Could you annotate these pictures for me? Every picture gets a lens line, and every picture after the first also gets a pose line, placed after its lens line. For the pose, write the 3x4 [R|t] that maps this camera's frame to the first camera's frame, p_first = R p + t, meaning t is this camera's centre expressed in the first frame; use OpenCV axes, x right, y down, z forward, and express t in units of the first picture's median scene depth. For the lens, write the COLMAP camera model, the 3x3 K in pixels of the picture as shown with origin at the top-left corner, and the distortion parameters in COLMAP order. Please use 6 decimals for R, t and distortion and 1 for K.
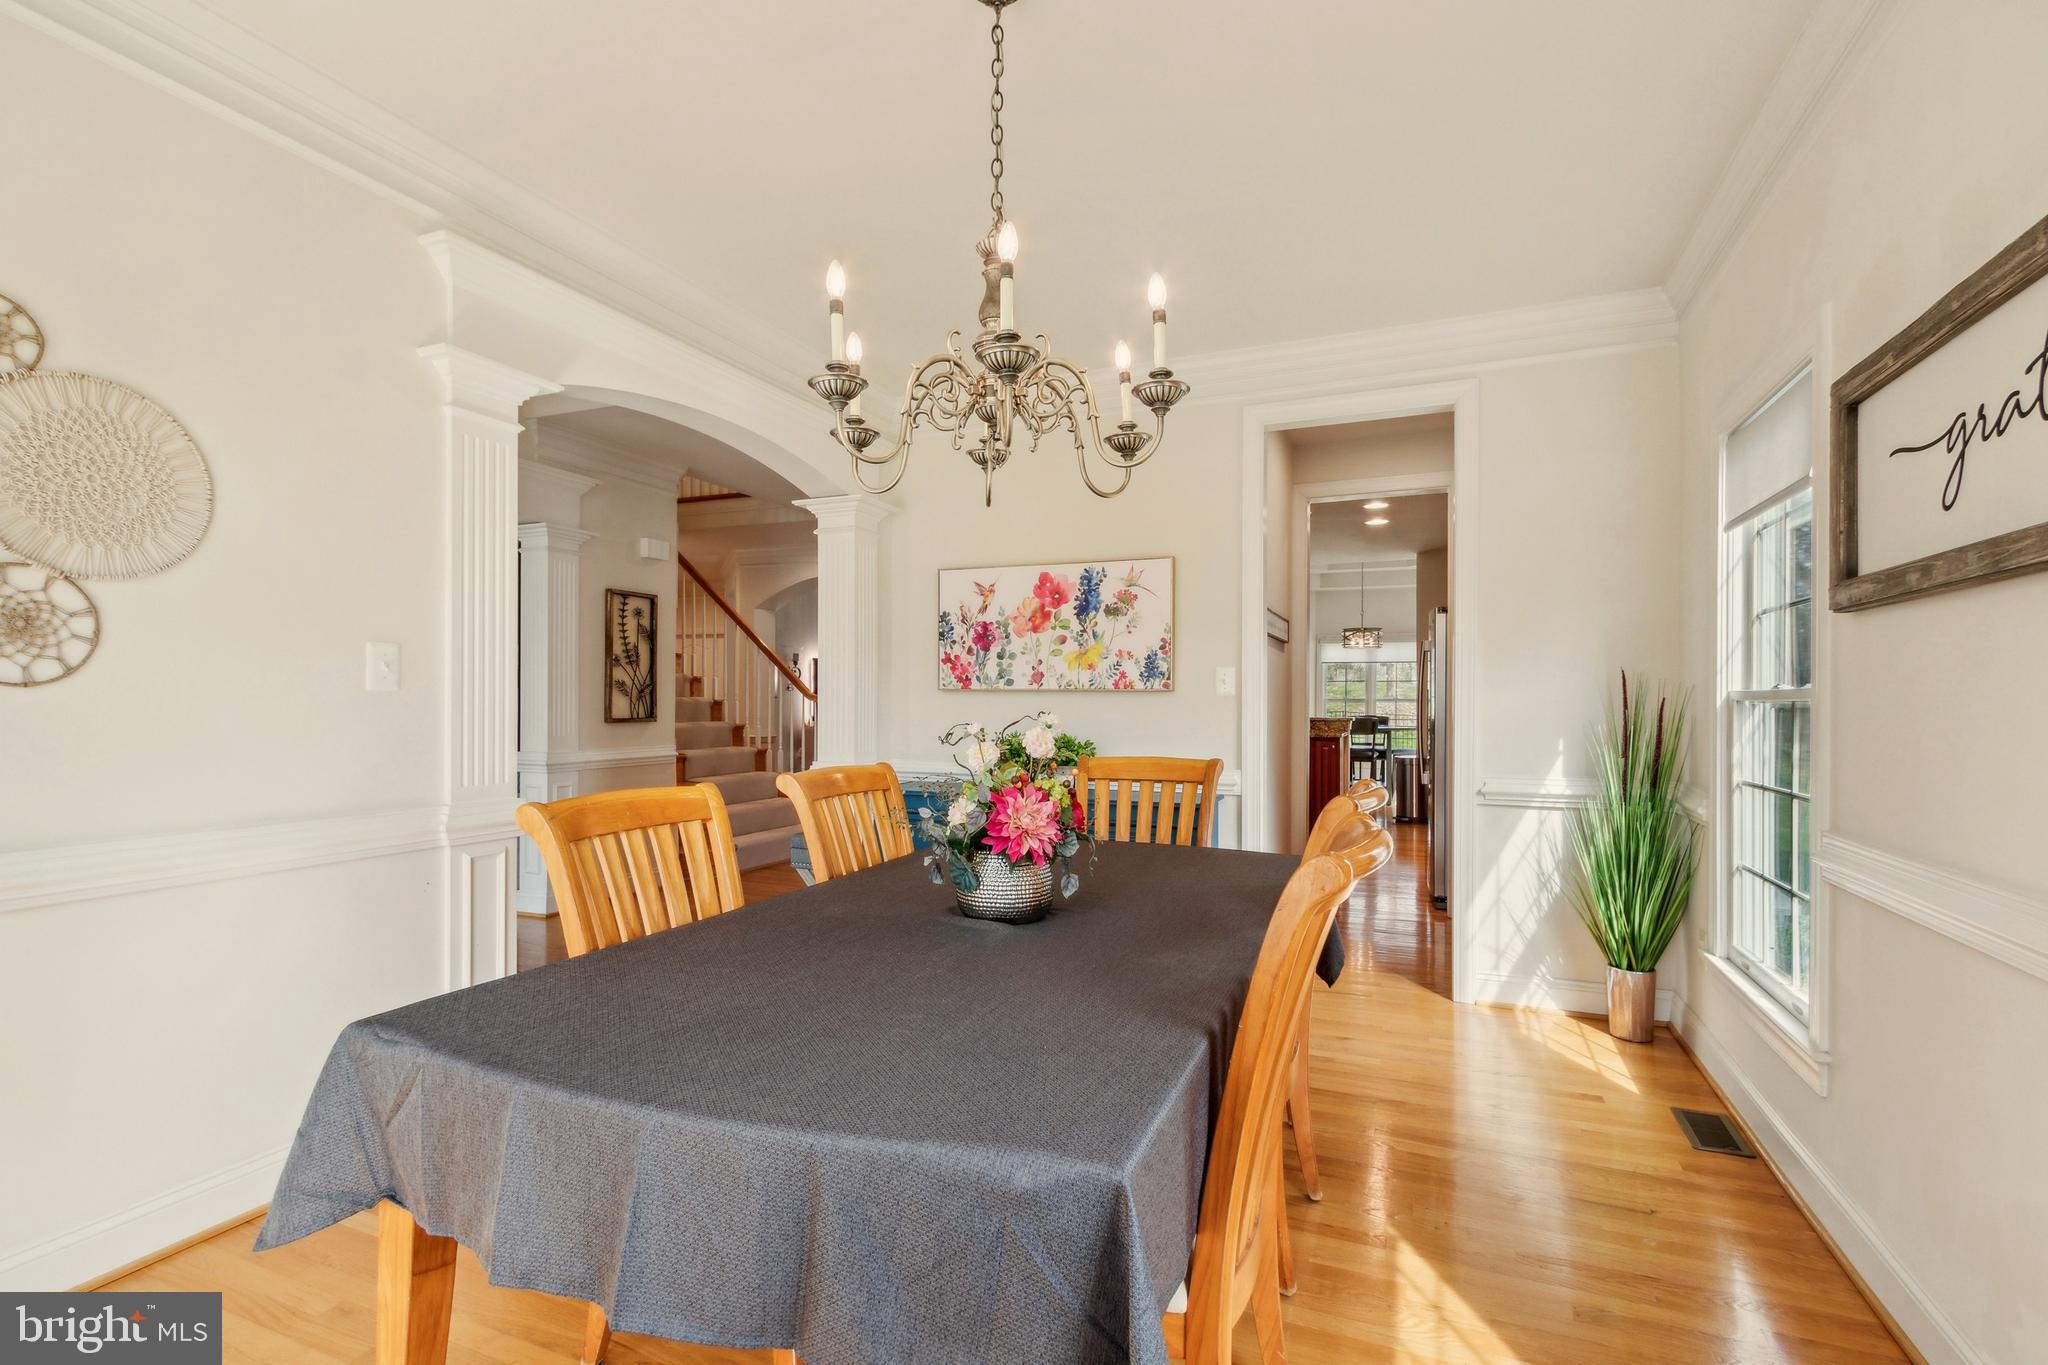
lens RADIAL K [[934.8, 0, 1029.8], [0, 934.8, 688.1], [0, 0, 1]] dist [0.000015, 0.000182]
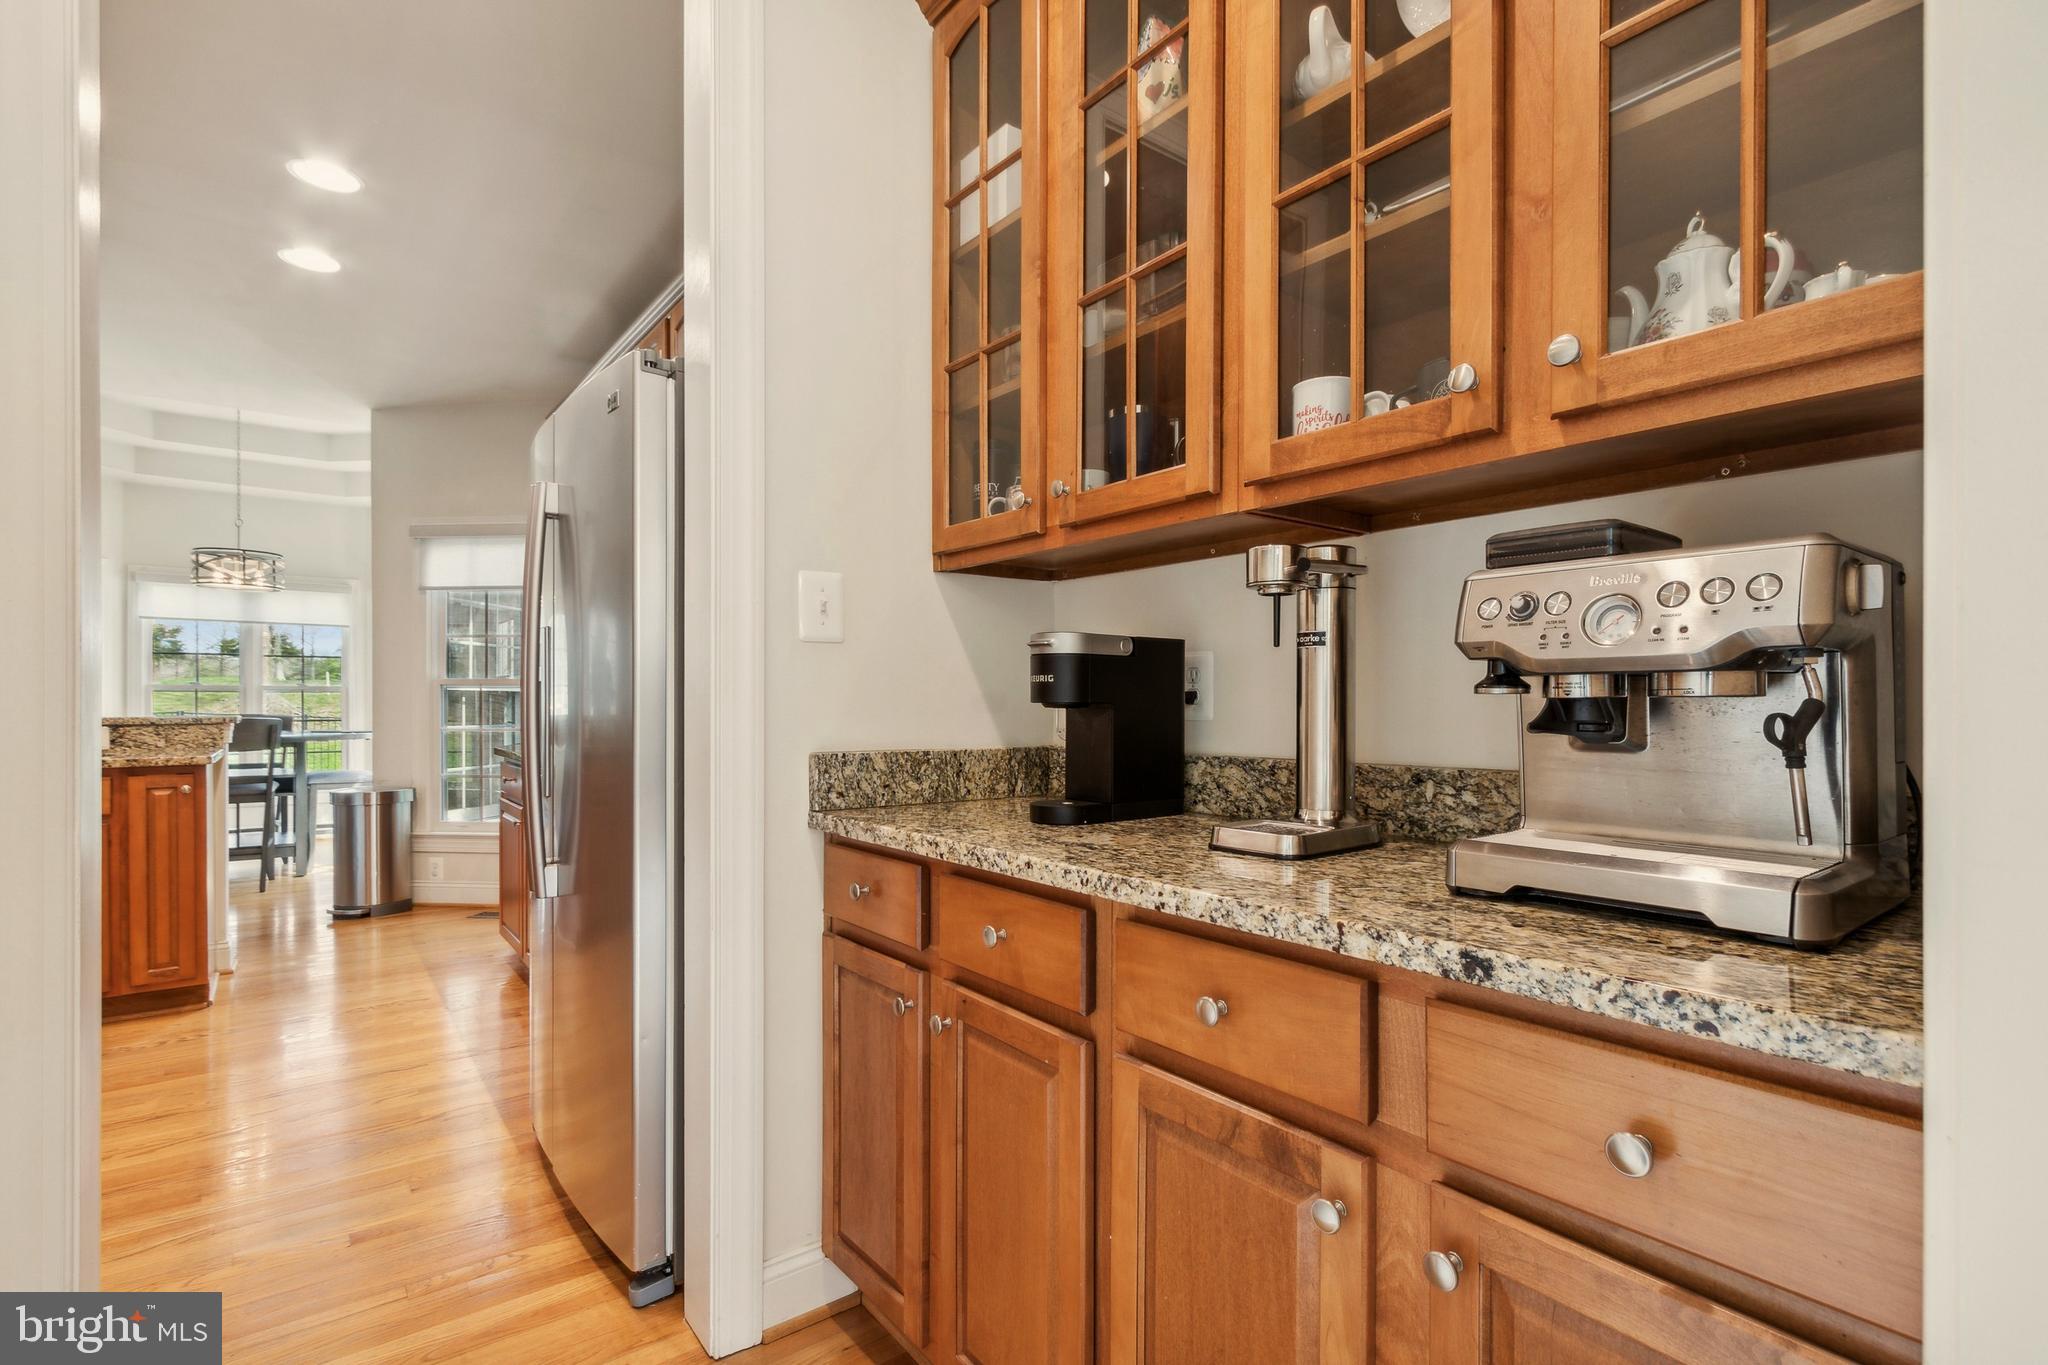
lens RADIAL K [[934.8, 0, 1029.5], [0, 934.8, 693.7], [0, 0, 1]] dist [0.000015, 0.000182]
pose [[0.482830, -0.007085, 0.875685, 0.096886], [0.002082, 0.999974, 0.006942, 0.013269], [-0.875711, -0.001529, 0.482833, 0.318413]]
